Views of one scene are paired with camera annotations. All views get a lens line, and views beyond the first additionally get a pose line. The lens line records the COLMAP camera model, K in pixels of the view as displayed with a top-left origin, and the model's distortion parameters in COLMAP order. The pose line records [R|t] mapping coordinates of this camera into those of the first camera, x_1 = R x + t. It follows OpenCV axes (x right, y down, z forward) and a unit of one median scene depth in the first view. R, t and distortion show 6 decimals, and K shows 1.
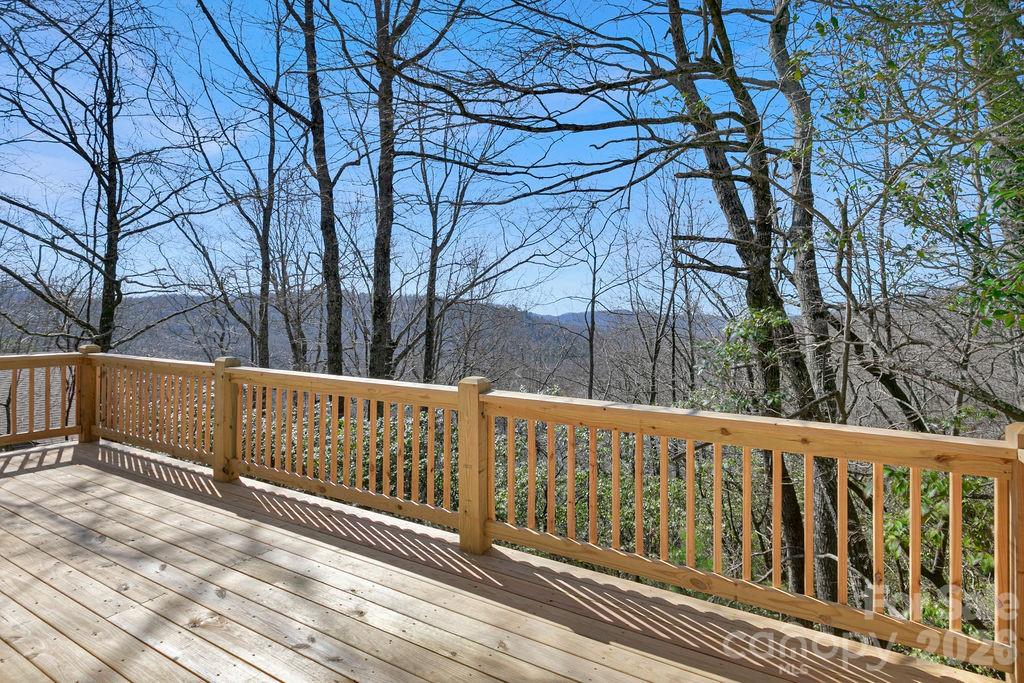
lens RADIAL K [[602.5, 0, 509.2], [0, 602.5, 307.4], [0, 0, 1]] dist [0.001016, 0.000244]
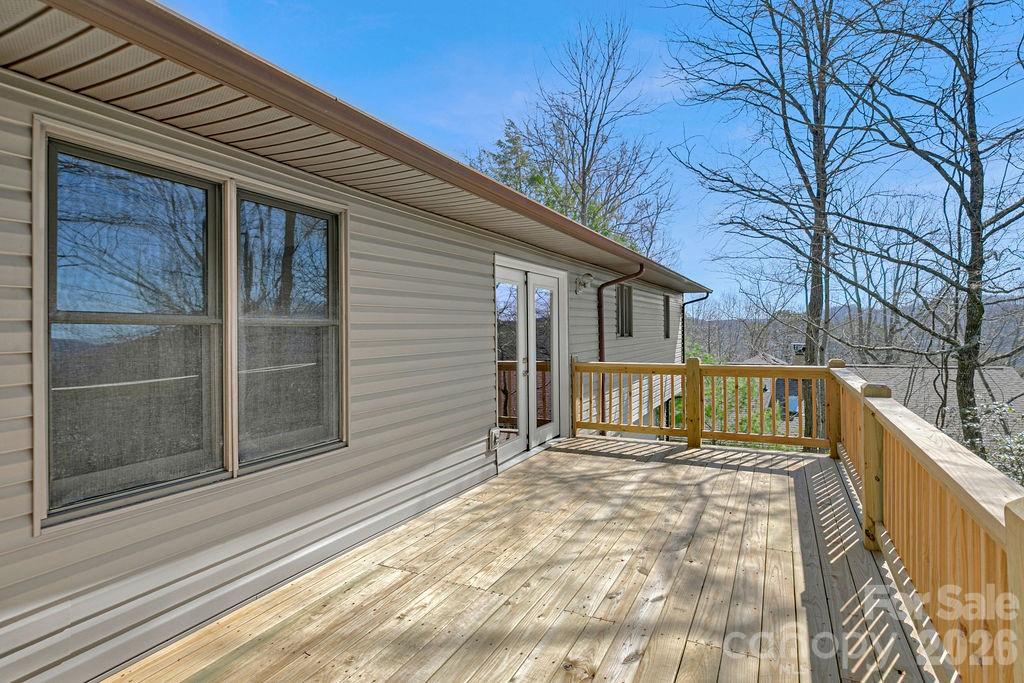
lens RADIAL K [[582.5, 0, 512.0], [0, 582.5, 341.5], [0, 0, 1]] dist [0.000207, 0.000011]
pose [[0.078241, 0.027420, -0.996557, 0.234582], [0.007988, 0.999572, 0.028130, 0.003493], [0.996902, -0.010161, 0.077988, 0.520374]]
